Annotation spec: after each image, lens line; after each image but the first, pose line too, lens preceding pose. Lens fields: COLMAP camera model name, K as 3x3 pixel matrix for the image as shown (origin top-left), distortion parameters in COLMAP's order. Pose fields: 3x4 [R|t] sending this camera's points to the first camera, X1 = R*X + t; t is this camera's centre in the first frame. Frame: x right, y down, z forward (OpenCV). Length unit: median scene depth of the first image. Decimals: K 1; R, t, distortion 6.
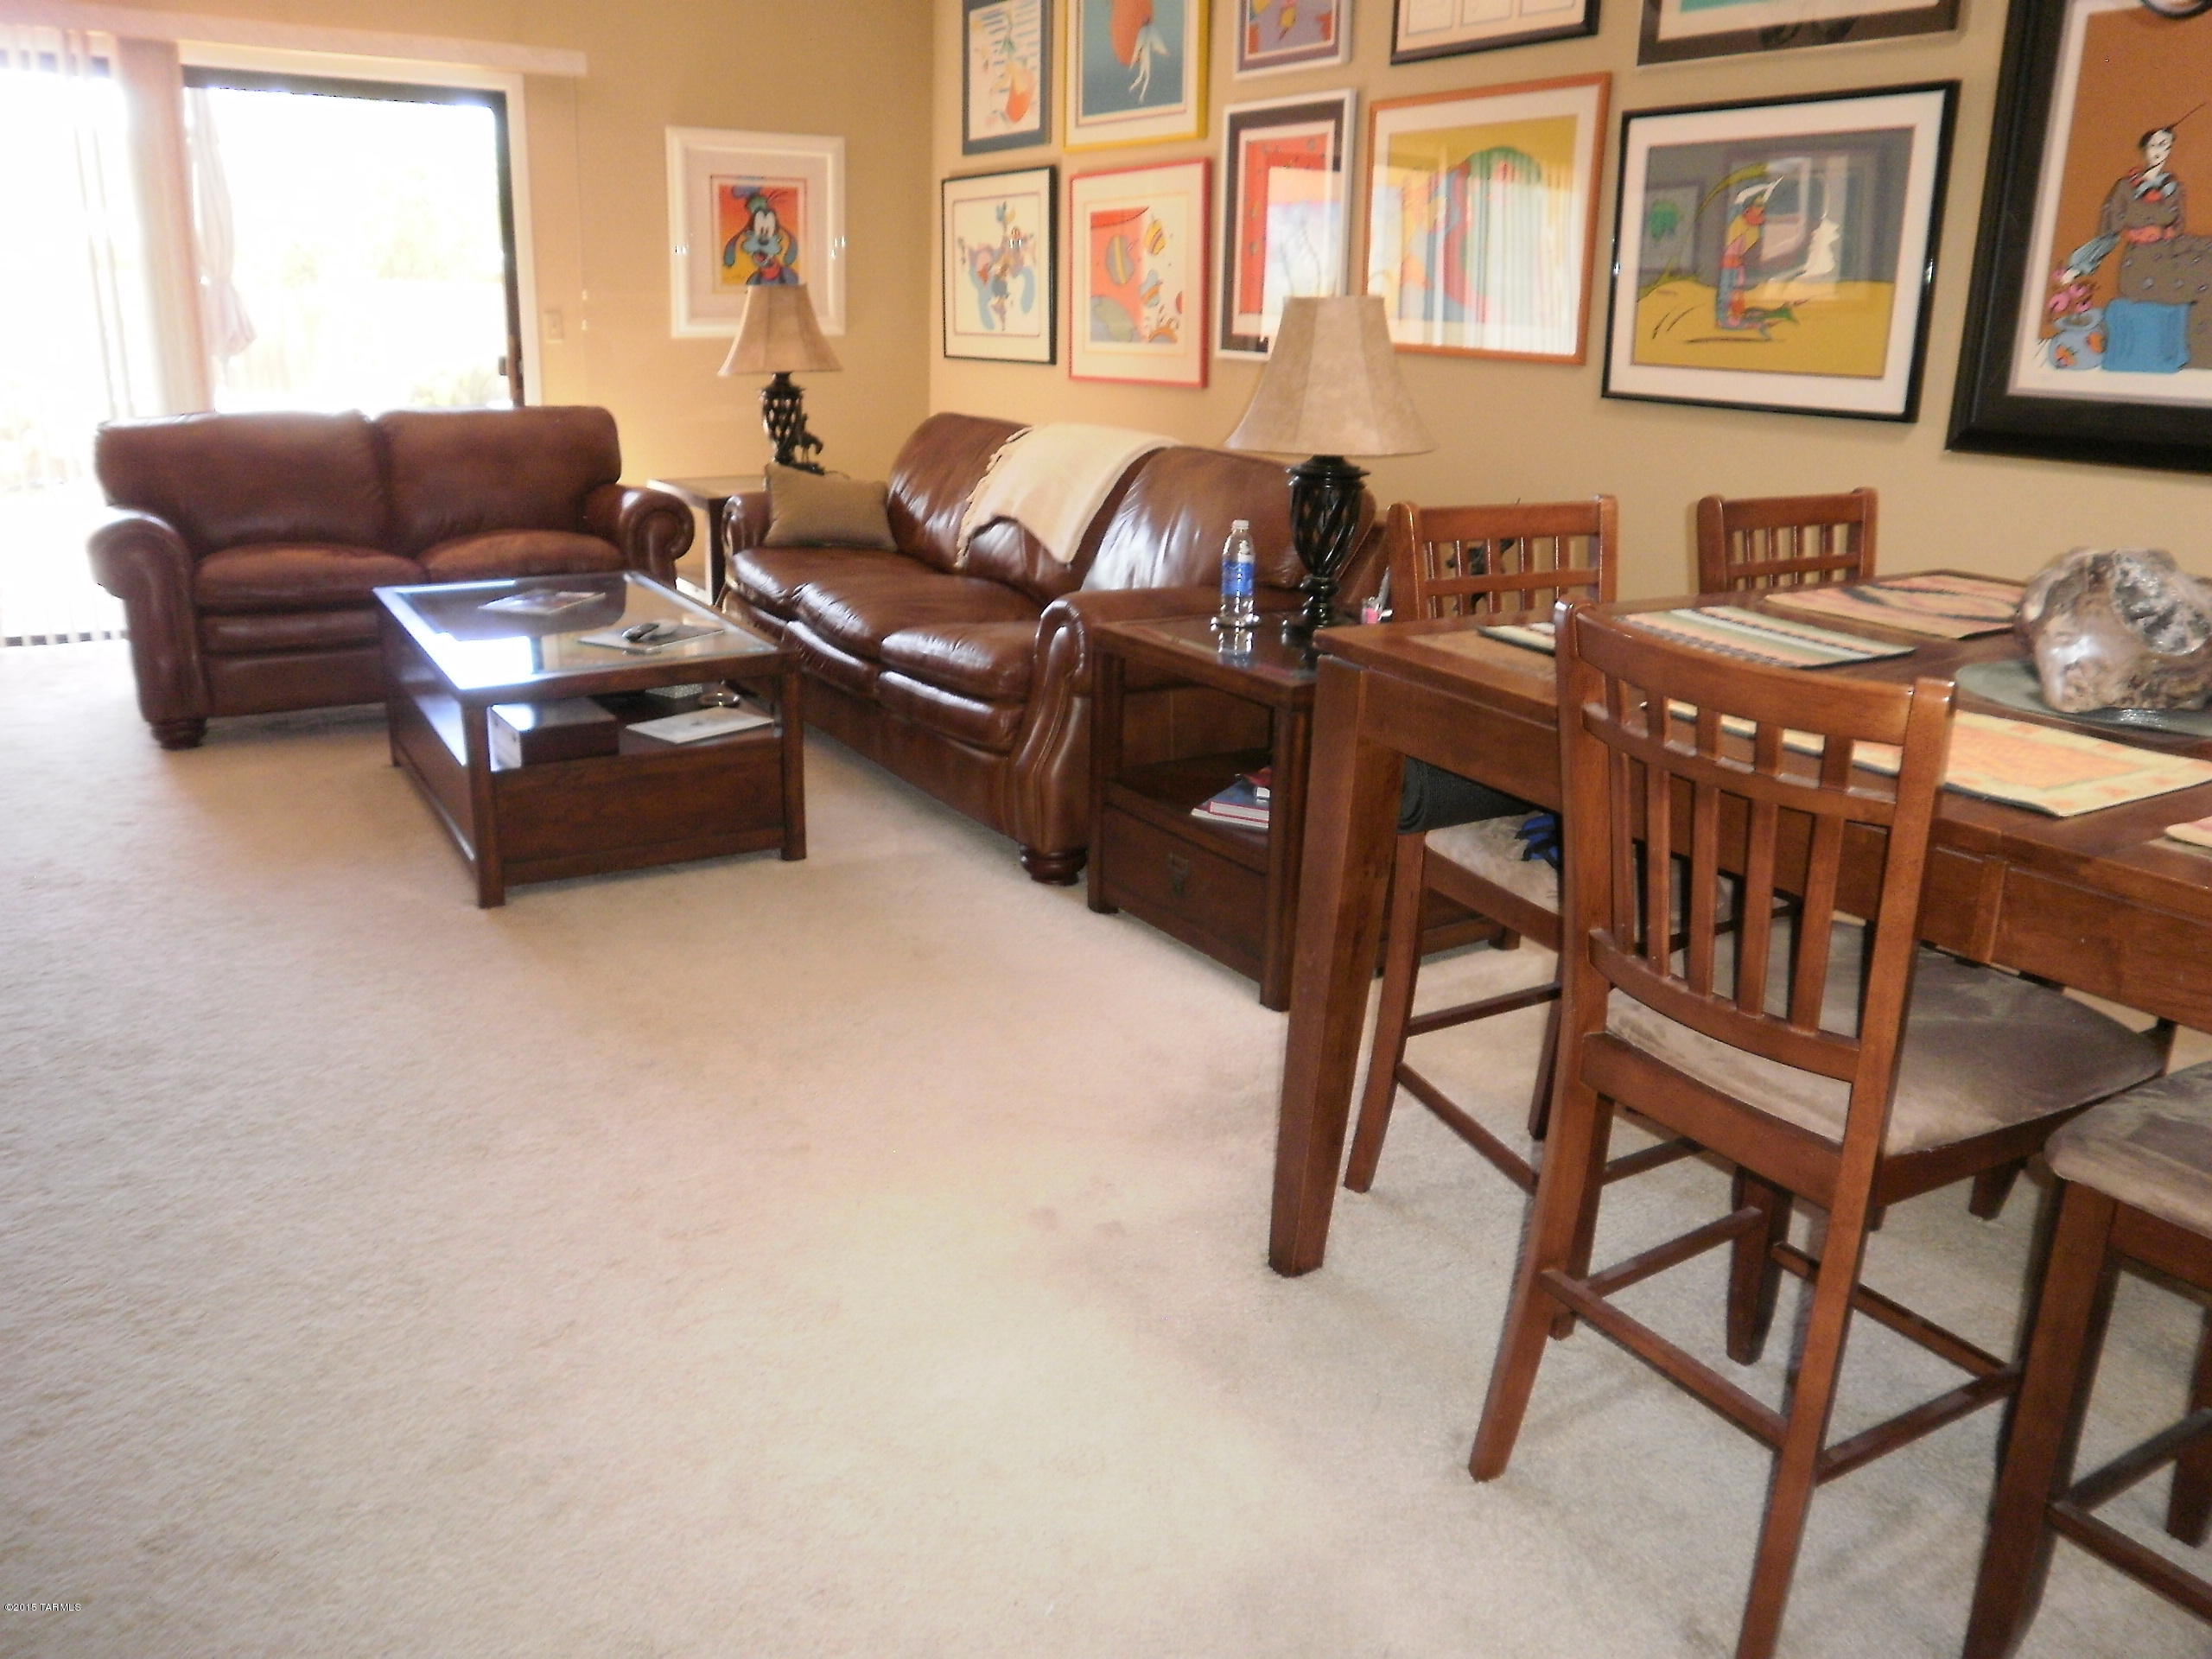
lens RADIAL K [[1687.1, 0, 1074.7], [0, 1687.1, 829.8], [0, 0, 1]] dist [-0.158426, 0.132719]
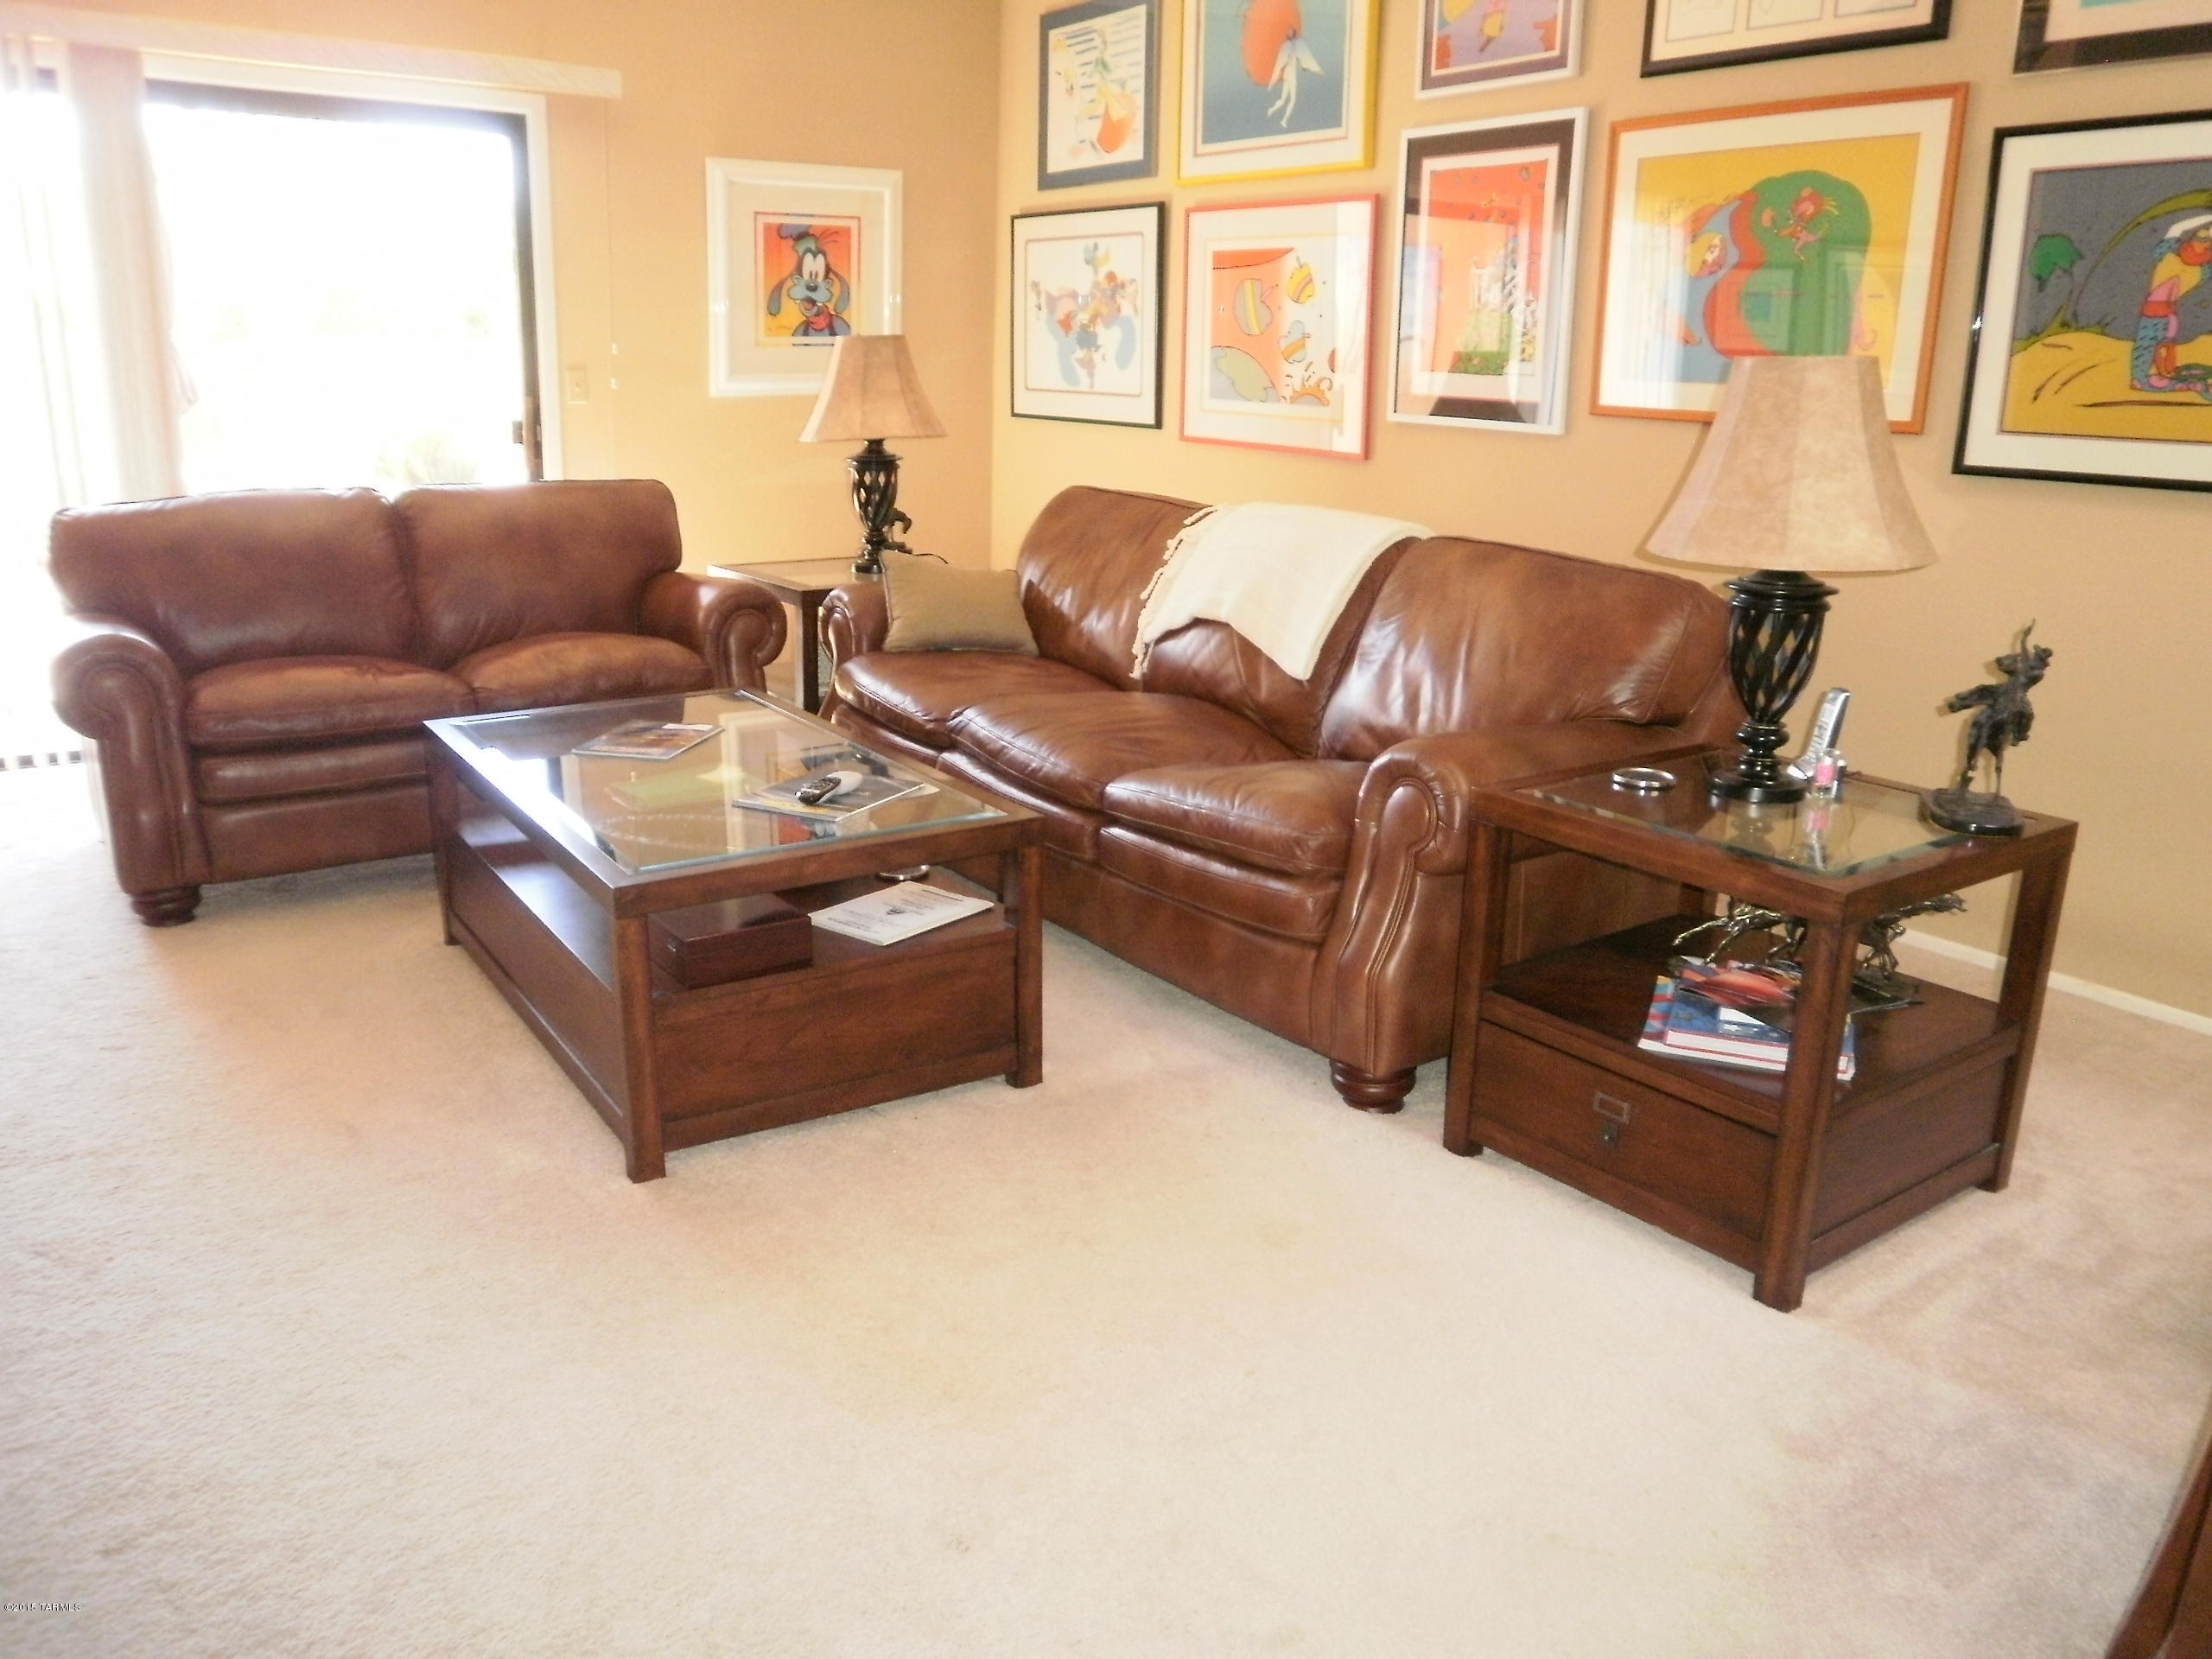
lens RADIAL K [[1687.3, 0, 1103.4], [0, 1687.3, 798.2], [0, 0, 1]] dist [-0.149307, 0.120578]
pose [[0.997914, -0.022518, 0.060501, -0.125409], [0.025223, 0.998698, -0.044331, -0.055573], [-0.059424, 0.045765, 0.997183, 0.162797]]
